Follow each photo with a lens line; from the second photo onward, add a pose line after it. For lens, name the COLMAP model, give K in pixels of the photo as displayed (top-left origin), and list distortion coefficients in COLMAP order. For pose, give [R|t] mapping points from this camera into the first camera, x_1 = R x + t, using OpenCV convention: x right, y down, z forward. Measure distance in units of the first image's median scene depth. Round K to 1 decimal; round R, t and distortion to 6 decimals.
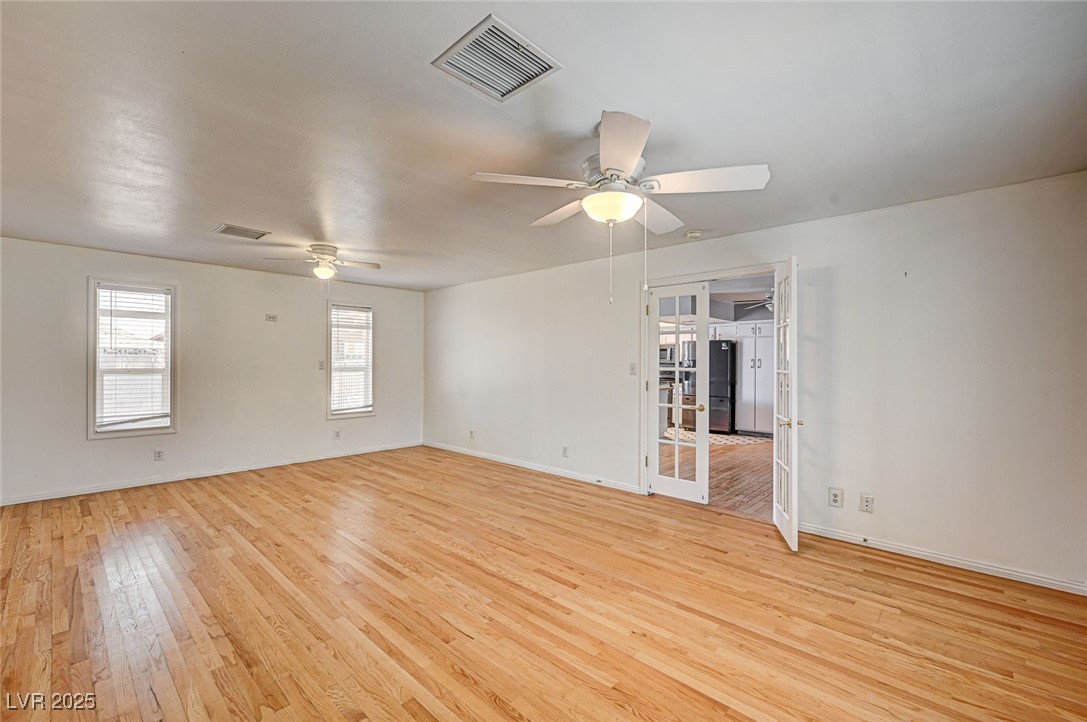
lens RADIAL K [[460.7, 0, 538.7], [0, 460.7, 362.7], [0, 0, 1]] dist [0.000003, 0.000409]
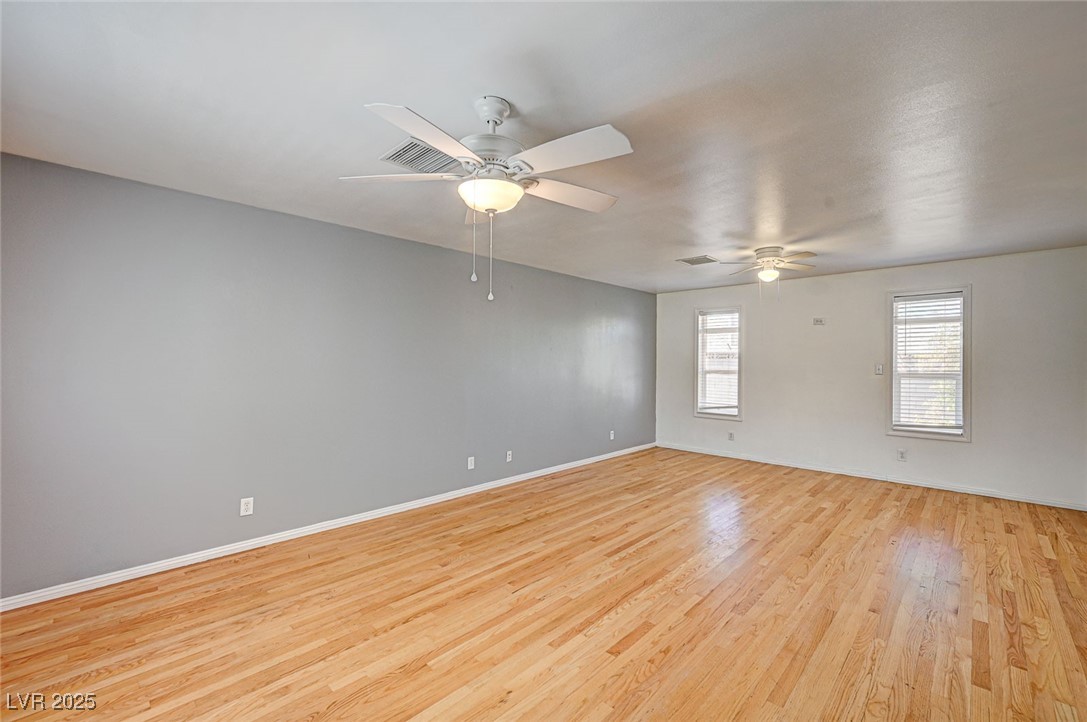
lens RADIAL K [[443.9, 0, 543.5], [0, 443.9, 361.0], [0, 0, 1]] dist [0.001037, 0.000151]
pose [[-0.005546, -0.008343, -0.999950, 0.550682], [-0.007519, 0.999937, -0.008301, 0.001164], [0.999956, 0.007473, -0.005608, 0.583929]]
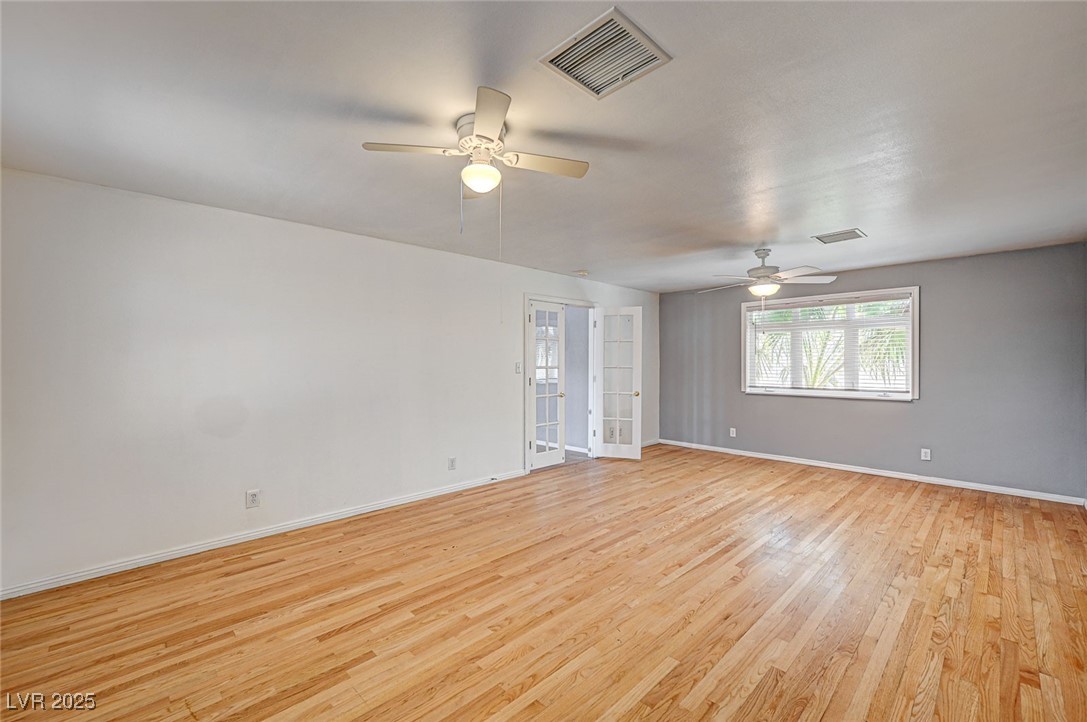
lens RADIAL K [[460.7, 0, 538.7], [0, 460.7, 362.7], [0, 0, 1]] dist [0.000003, 0.000409]
pose [[0.034410, -0.006496, 0.999387, -1.057259], [0.005242, 0.999966, 0.006319, -0.007443], [-0.999394, 0.005022, 0.034443, 1.034010]]
